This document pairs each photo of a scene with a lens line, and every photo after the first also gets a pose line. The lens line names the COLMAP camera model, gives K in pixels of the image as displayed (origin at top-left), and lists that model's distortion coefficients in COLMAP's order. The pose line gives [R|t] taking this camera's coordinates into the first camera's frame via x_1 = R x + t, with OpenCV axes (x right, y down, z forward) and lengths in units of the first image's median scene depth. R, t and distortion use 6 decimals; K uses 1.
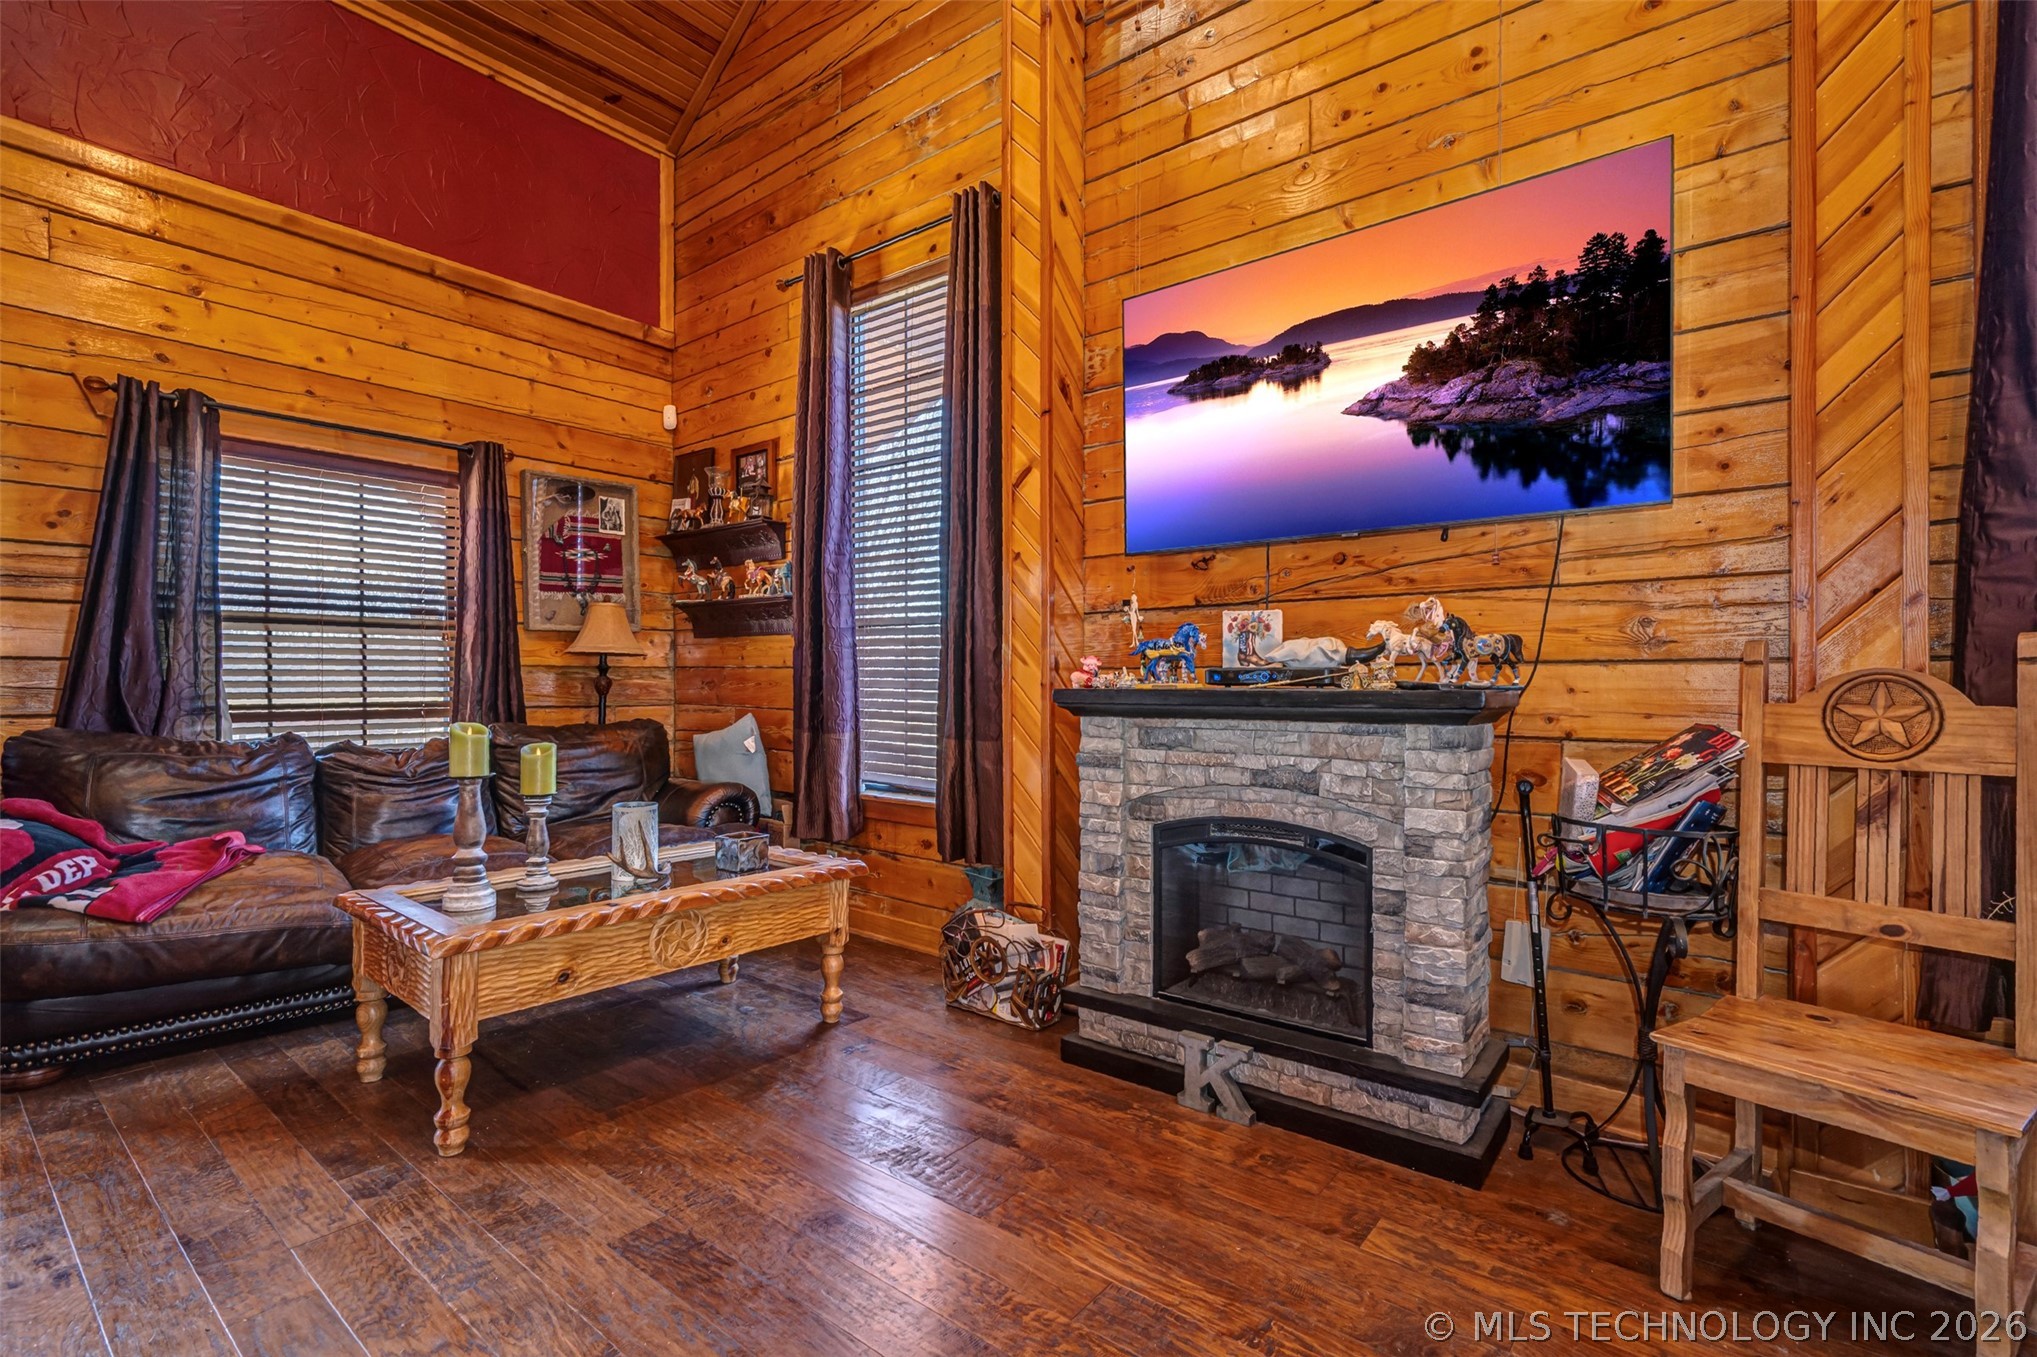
lens RADIAL K [[898.7, 0, 1018.5], [0, 898.7, 678.5], [0, 0, 1]] dist [-0.000313, 0.000023]
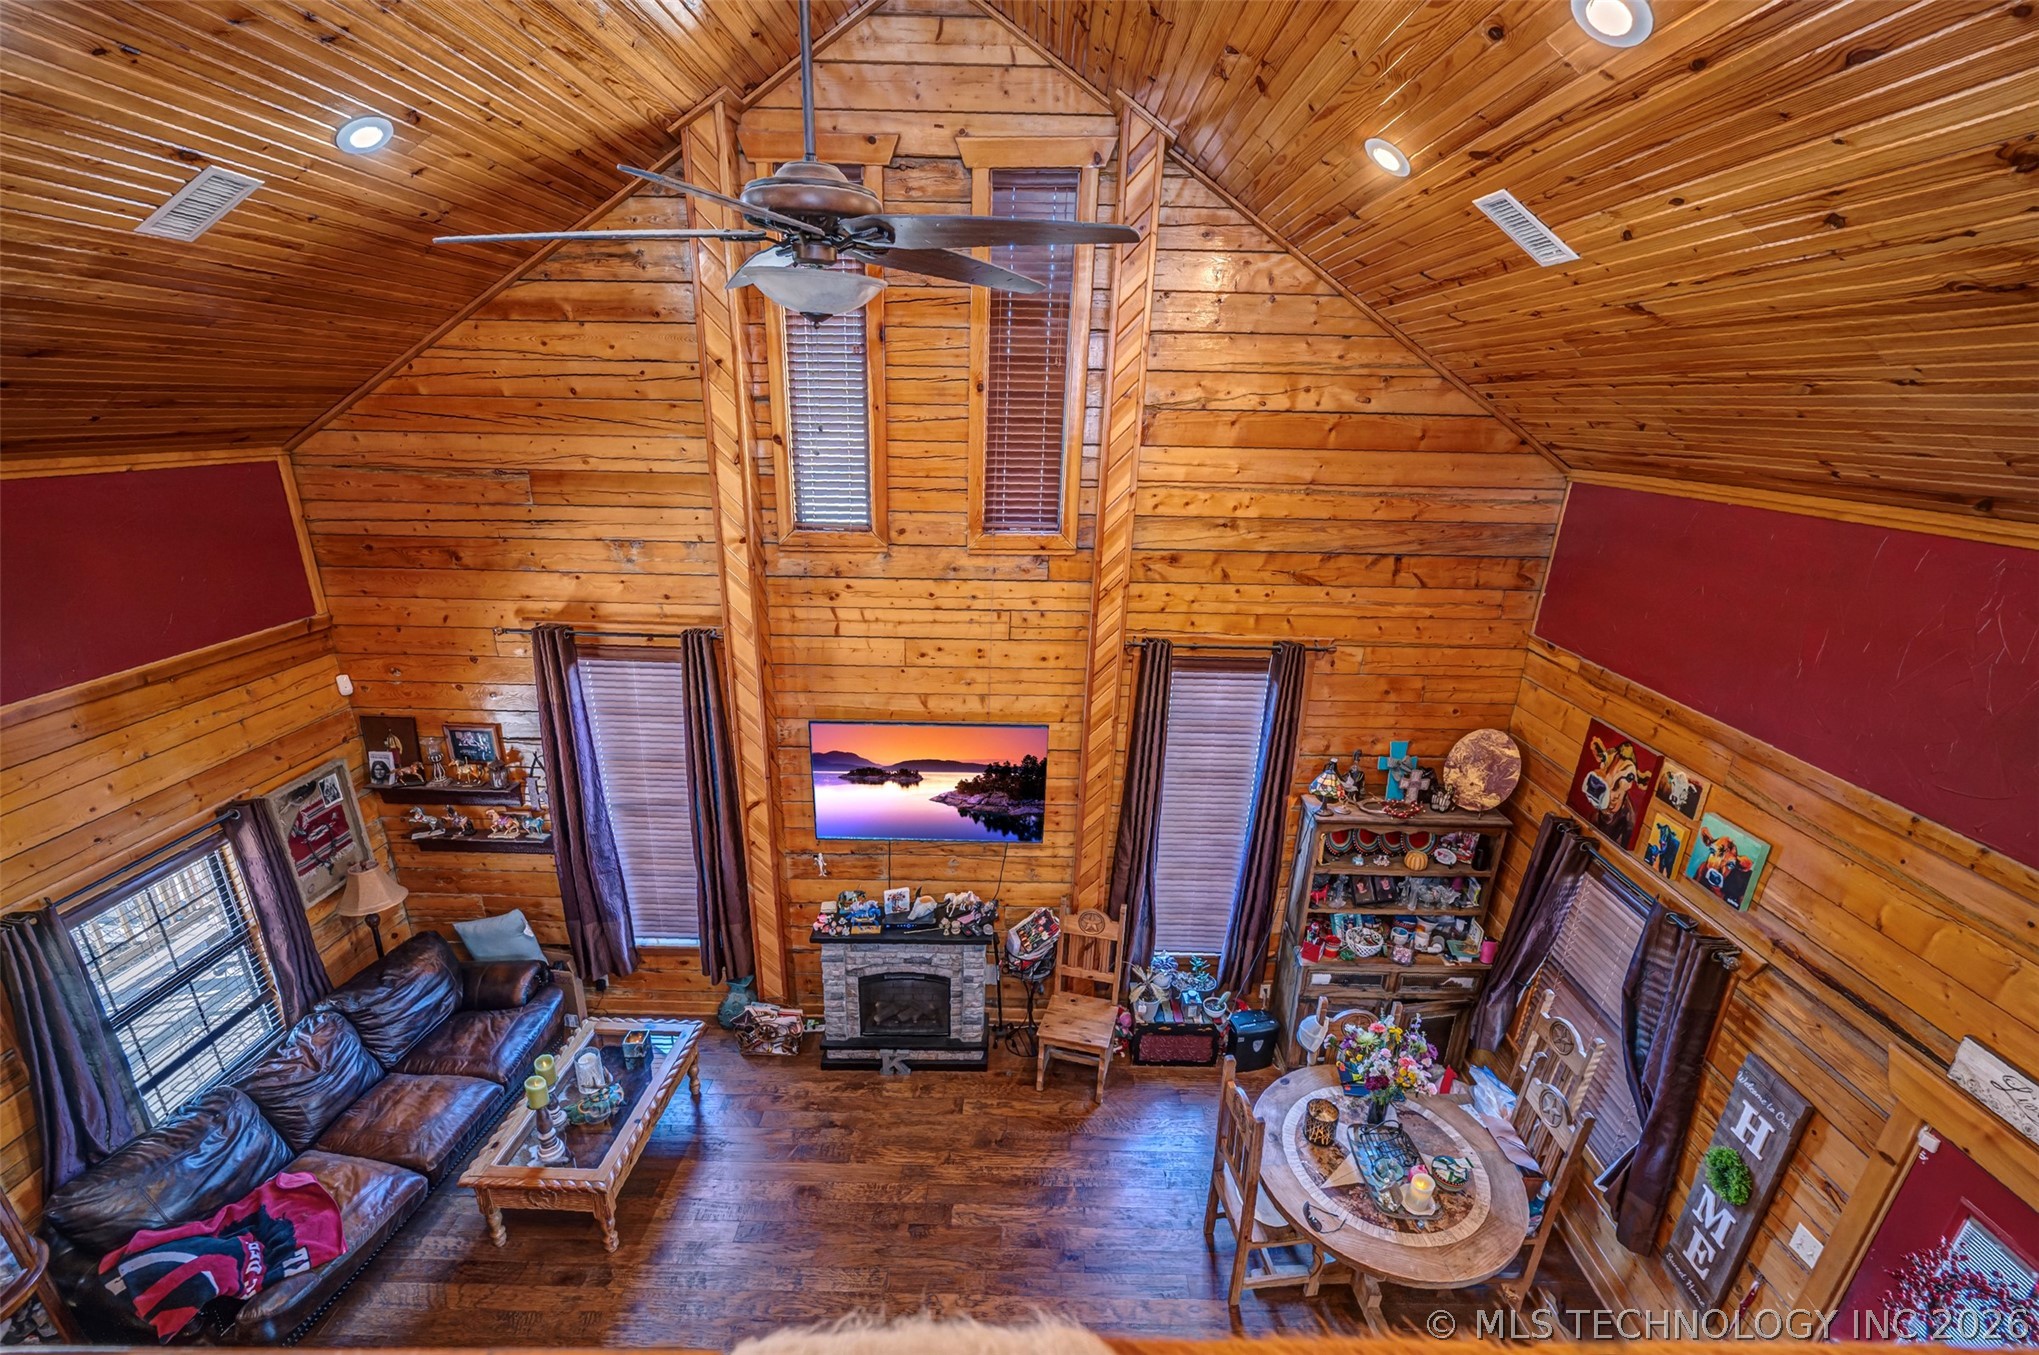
lens RADIAL K [[855.8, 0, 1021.4], [0, 855.8, 734.1], [0, 0, 1]] dist [-0.002395, -0.000212]
pose [[0.786369, -0.209007, 0.581325, -0.555263], [-0.027554, 0.928223, 0.371001, -1.034860], [-0.617142, -0.307762, 0.724168, -0.542638]]
